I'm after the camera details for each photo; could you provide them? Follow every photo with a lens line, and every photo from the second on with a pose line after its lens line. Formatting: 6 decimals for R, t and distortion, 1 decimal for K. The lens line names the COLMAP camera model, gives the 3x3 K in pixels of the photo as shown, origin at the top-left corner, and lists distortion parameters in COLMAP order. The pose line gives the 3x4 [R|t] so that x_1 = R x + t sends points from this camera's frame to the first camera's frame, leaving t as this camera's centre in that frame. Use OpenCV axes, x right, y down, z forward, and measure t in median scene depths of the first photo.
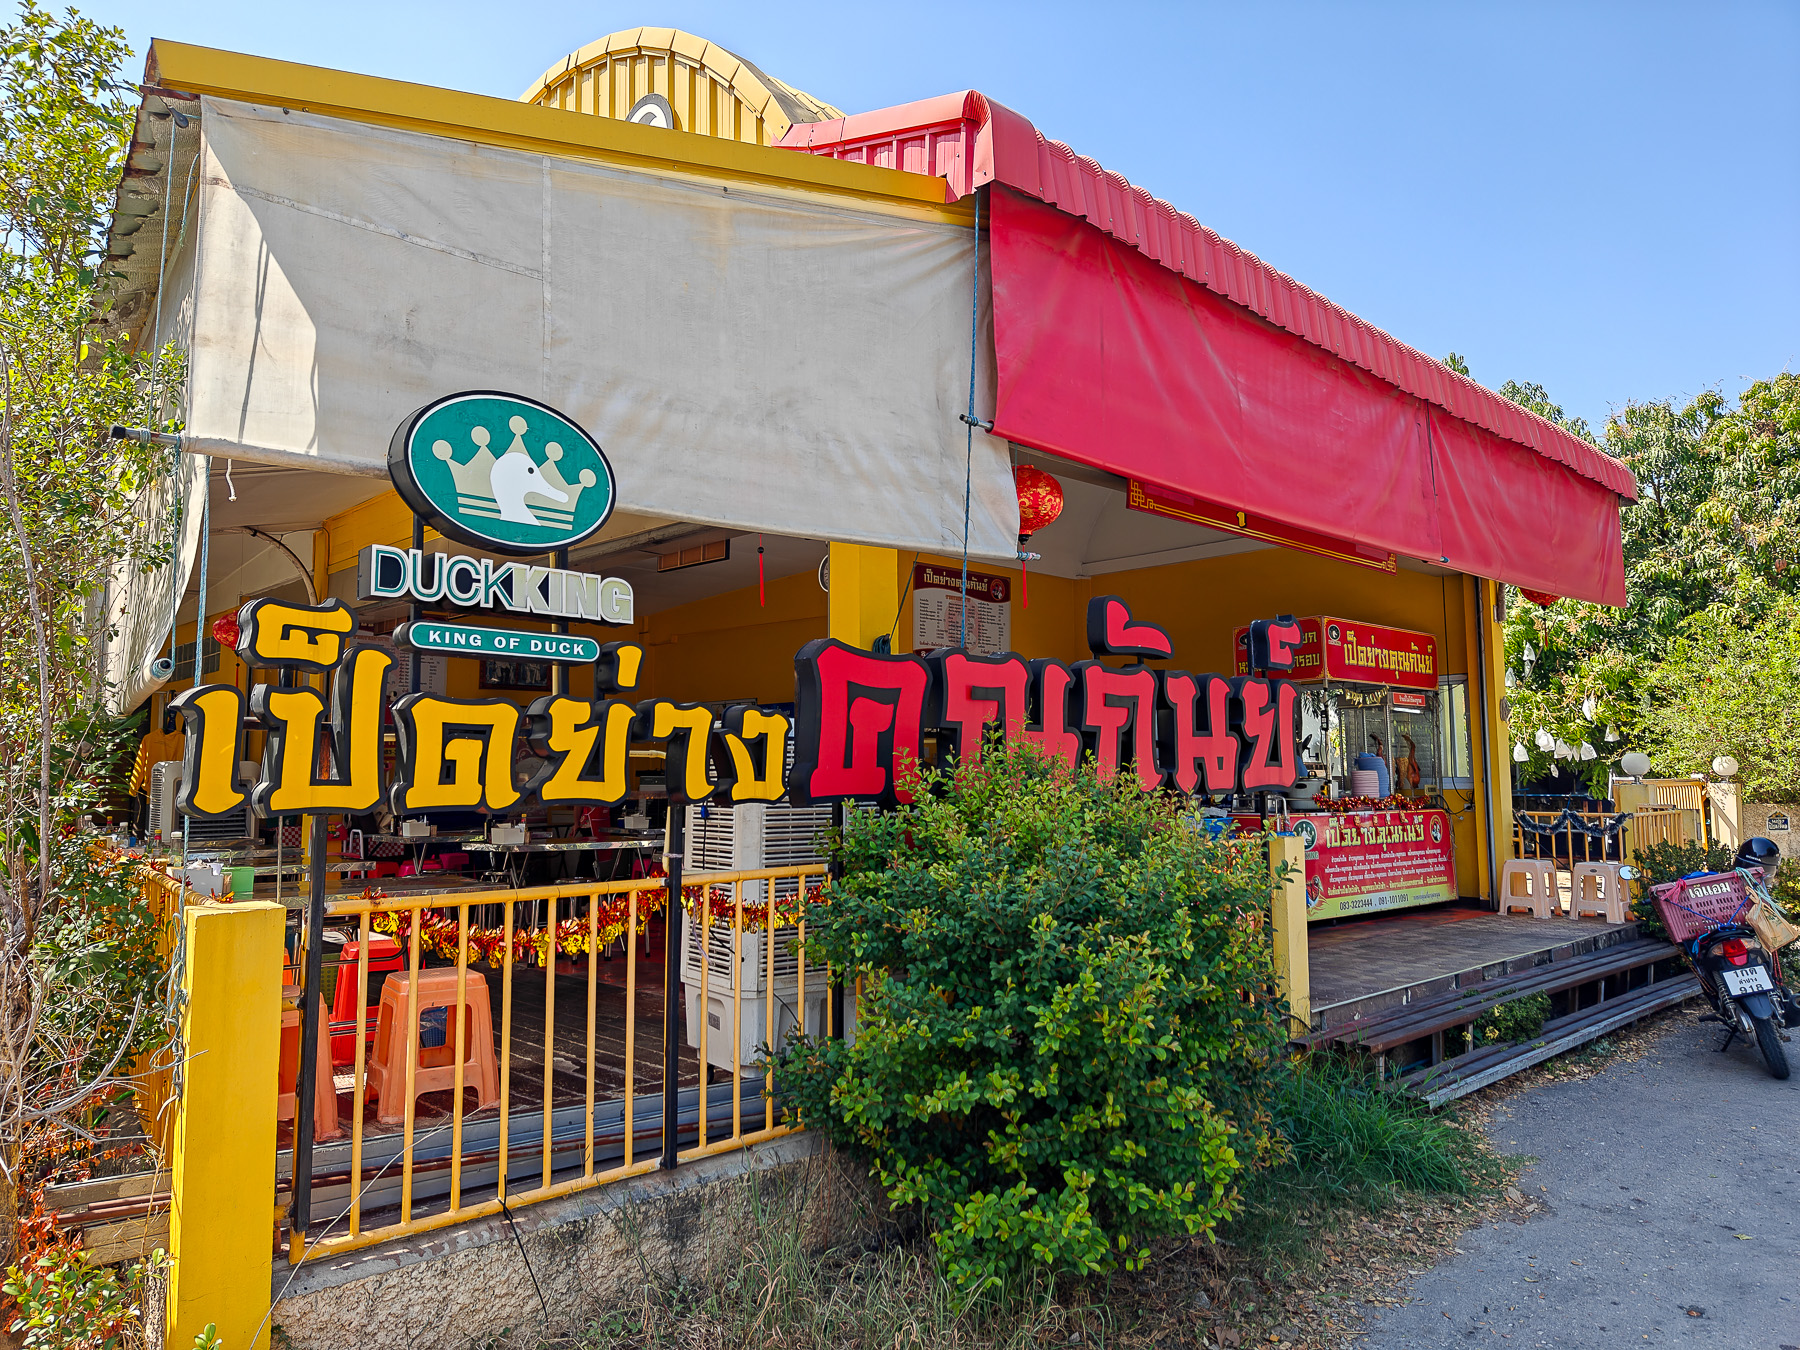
lens RADIAL K [[1217.8, 0, 899.4], [0, 1217.8, 665.7], [0, 0, 1]] dist [-0.000877, 0.001168]
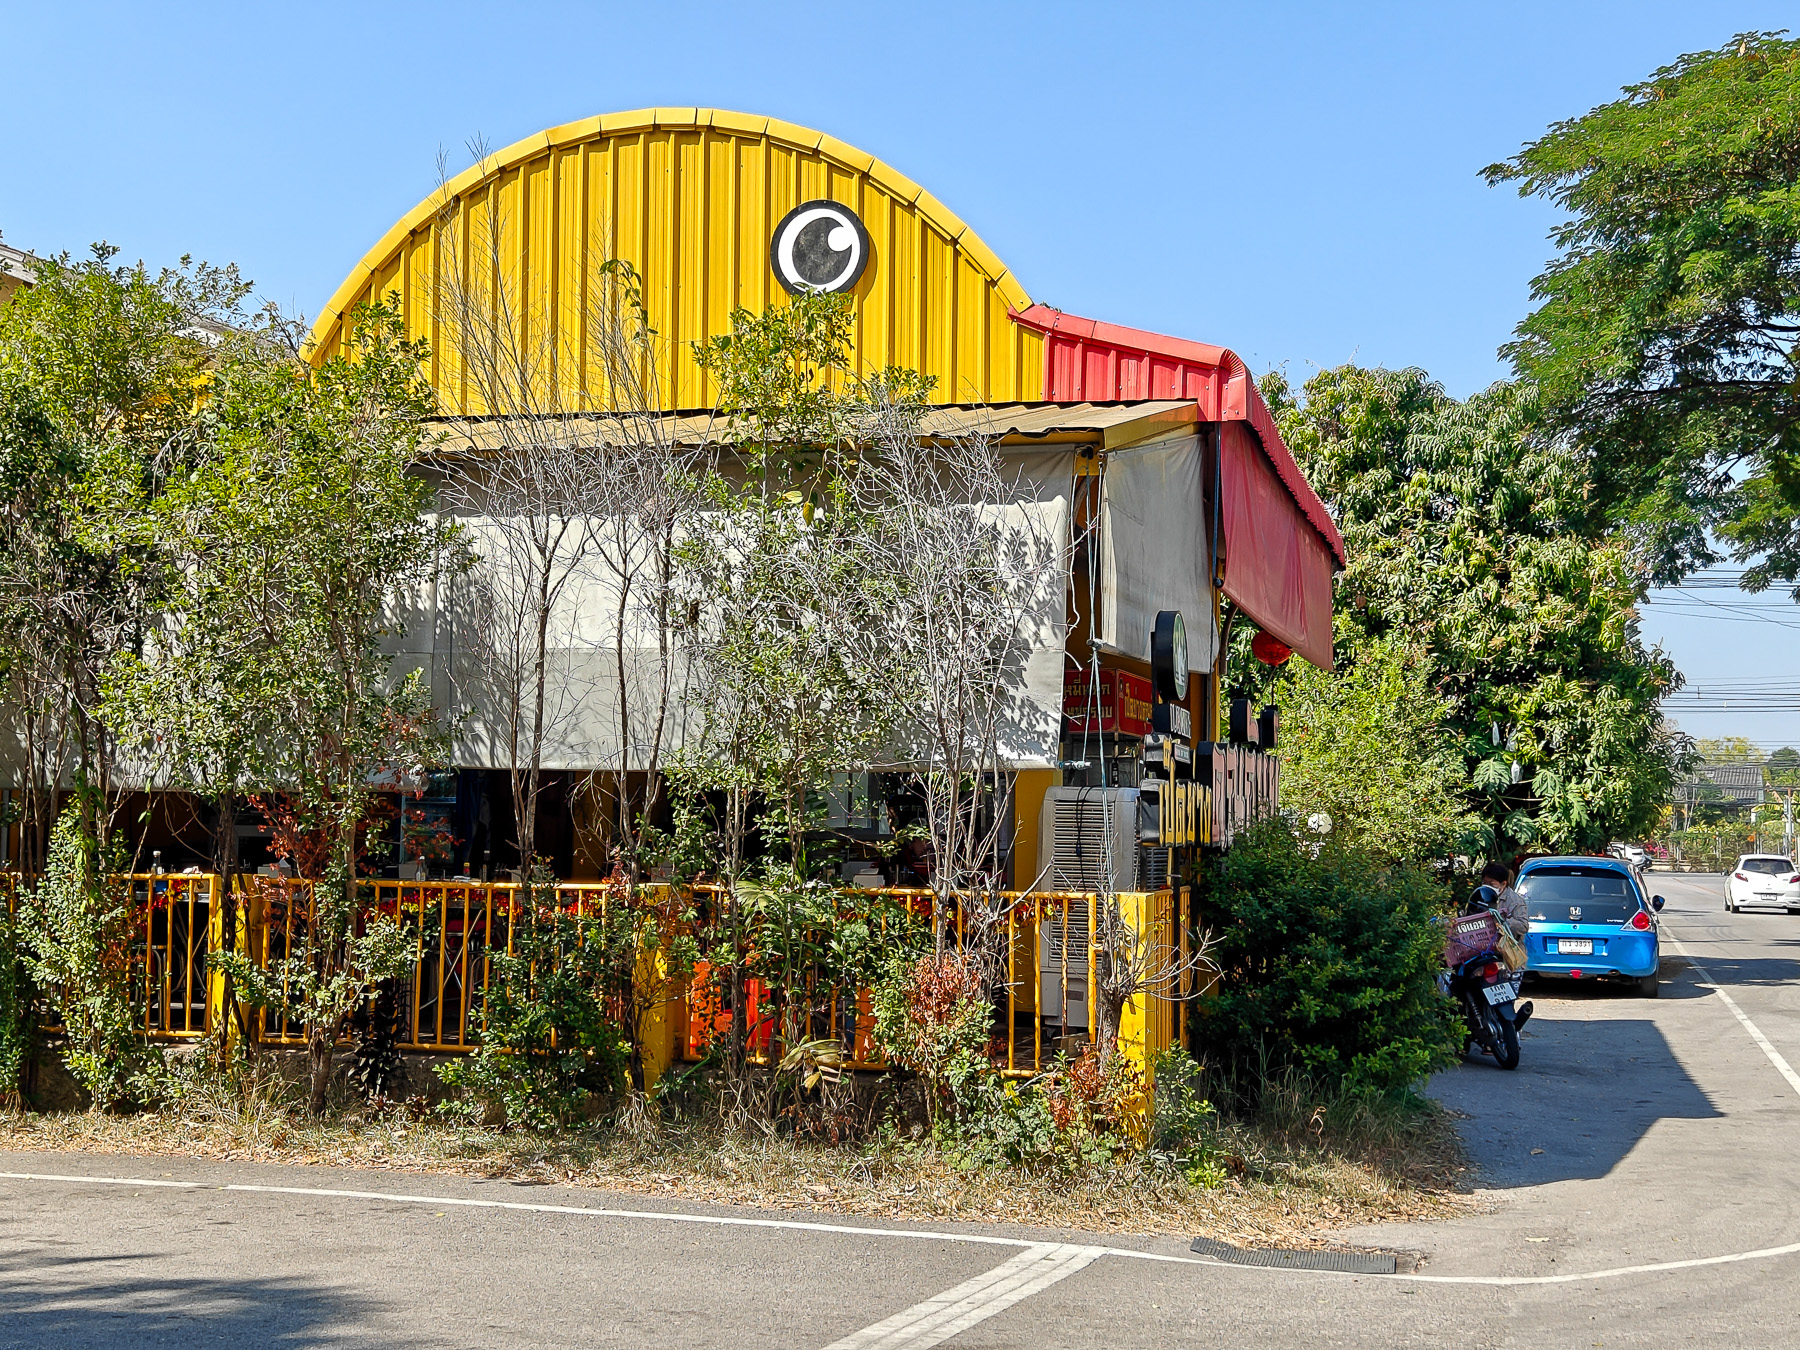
lens RADIAL K [[2472.5, 0, 900.2], [0, 2472.5, 677.4], [0, 0, 1]] dist [0.111295, 0.000000]
pose [[0.846871, 0.044780, 0.529910, -1.265113], [-0.062740, 0.997903, 0.015940, -0.080966], [-0.528085, -0.046745, 0.847904, -0.901253]]
